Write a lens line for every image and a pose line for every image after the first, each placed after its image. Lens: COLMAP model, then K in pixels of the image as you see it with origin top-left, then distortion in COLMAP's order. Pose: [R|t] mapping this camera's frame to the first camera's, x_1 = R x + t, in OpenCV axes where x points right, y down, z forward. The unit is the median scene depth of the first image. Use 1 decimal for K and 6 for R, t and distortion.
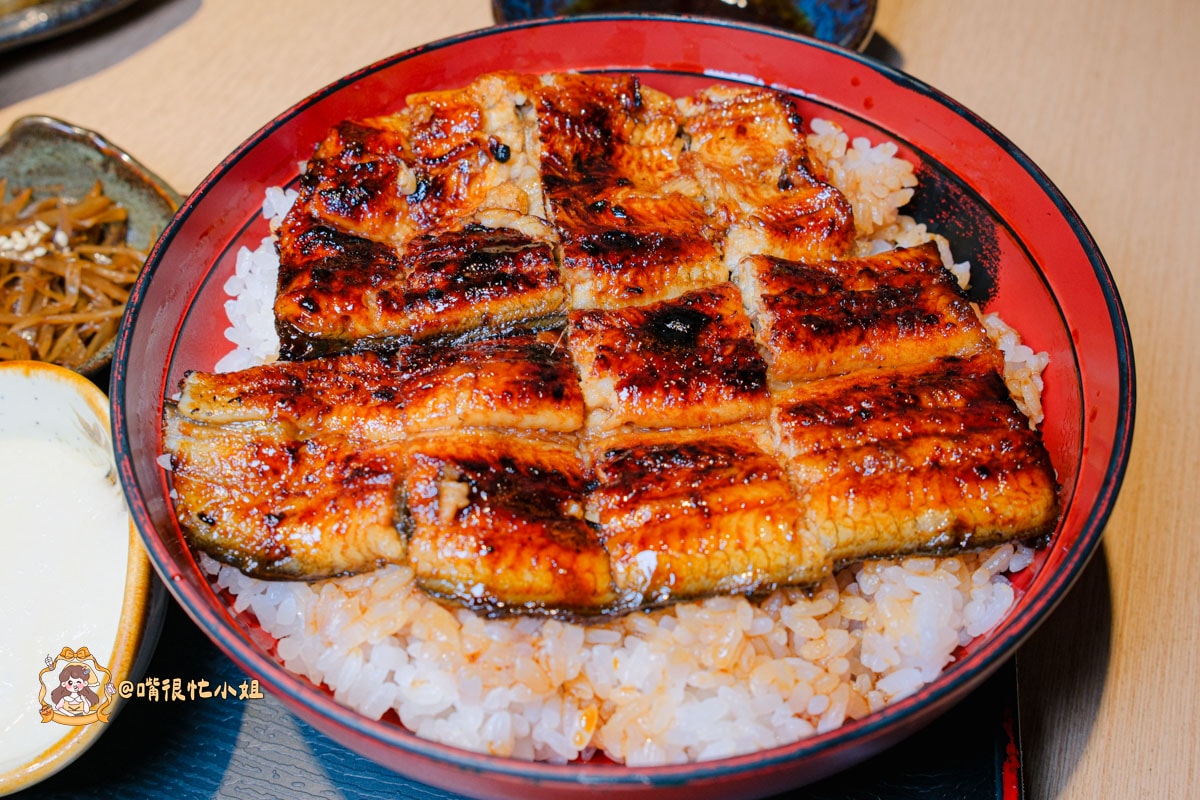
lens RADIAL K [[1083.3, 0, 600.0], [0, 1083.3, 400.0], [0, 0, 1]] dist [-0.001561, 0.000025]
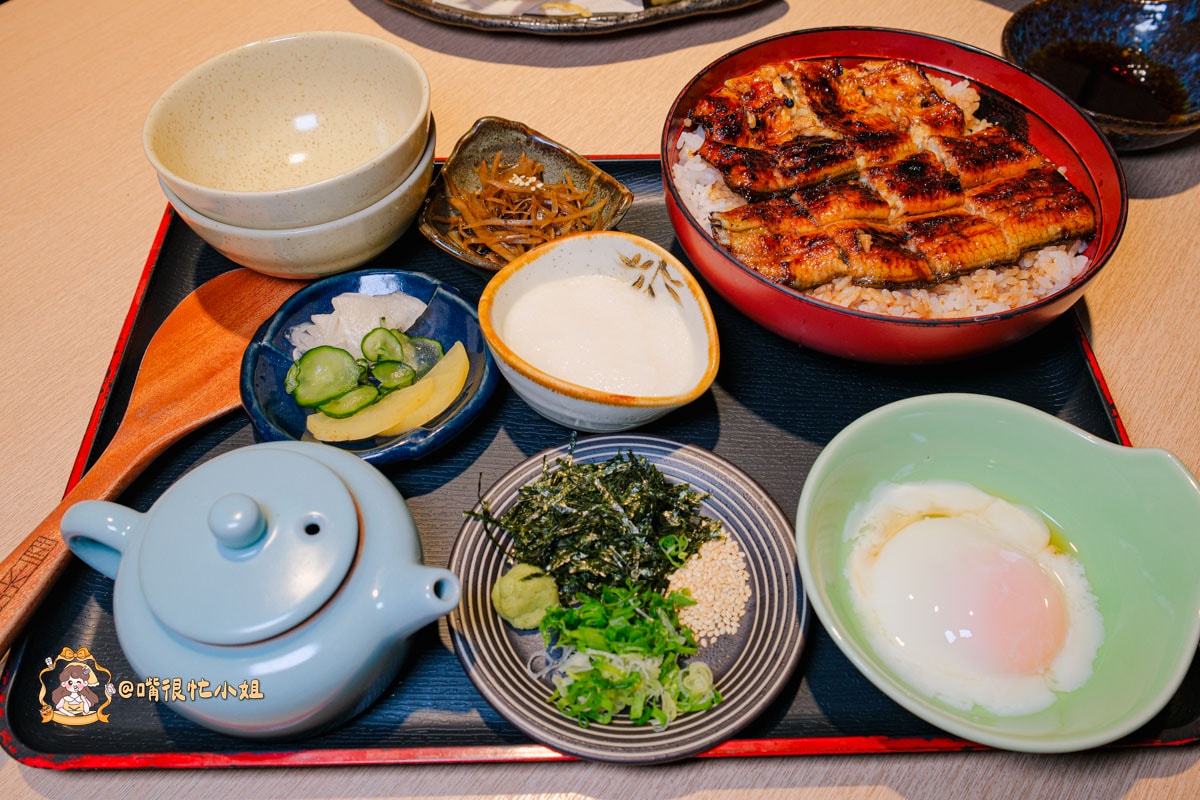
lens RADIAL K [[997.2, 0, 600.0], [0, 997.2, 400.0], [0, 0, 1]] dist [-0.012080, 0.011157]
pose [[0.978435, -0.145703, 0.146410, -0.911026], [0.144647, 0.989321, 0.017891, 0.264493], [-0.147453, 0.003673, 0.989062, -0.874576]]
